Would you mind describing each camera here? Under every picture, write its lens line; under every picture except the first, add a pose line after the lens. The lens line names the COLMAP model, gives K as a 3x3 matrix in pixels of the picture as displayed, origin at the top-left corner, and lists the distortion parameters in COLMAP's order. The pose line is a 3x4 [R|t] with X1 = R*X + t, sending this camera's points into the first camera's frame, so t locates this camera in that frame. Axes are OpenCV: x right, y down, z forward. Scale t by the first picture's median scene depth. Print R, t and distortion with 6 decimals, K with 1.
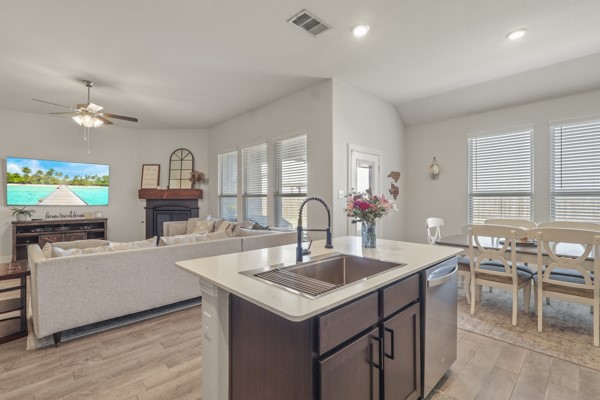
lens RADIAL K [[277.9, 0, 300.0], [0, 277.9, 200.0], [0, 0, 1]] dist [-0.001353, -0.000192]
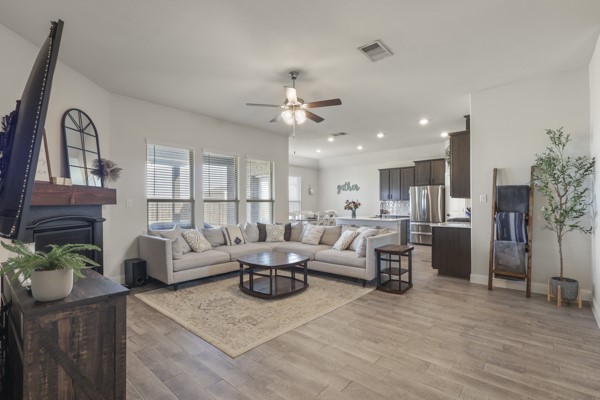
lens RADIAL K [[283.9, 0, 300.0], [0, 283.9, 200.0], [0, 0, 1]] dist [-0.000942, -0.000104]
pose [[-0.062826, 0.013988, 0.997926, -1.001815], [0.006439, 0.999887, -0.013610, -0.002914], [-0.998004, 0.005570, -0.062909, 0.625481]]
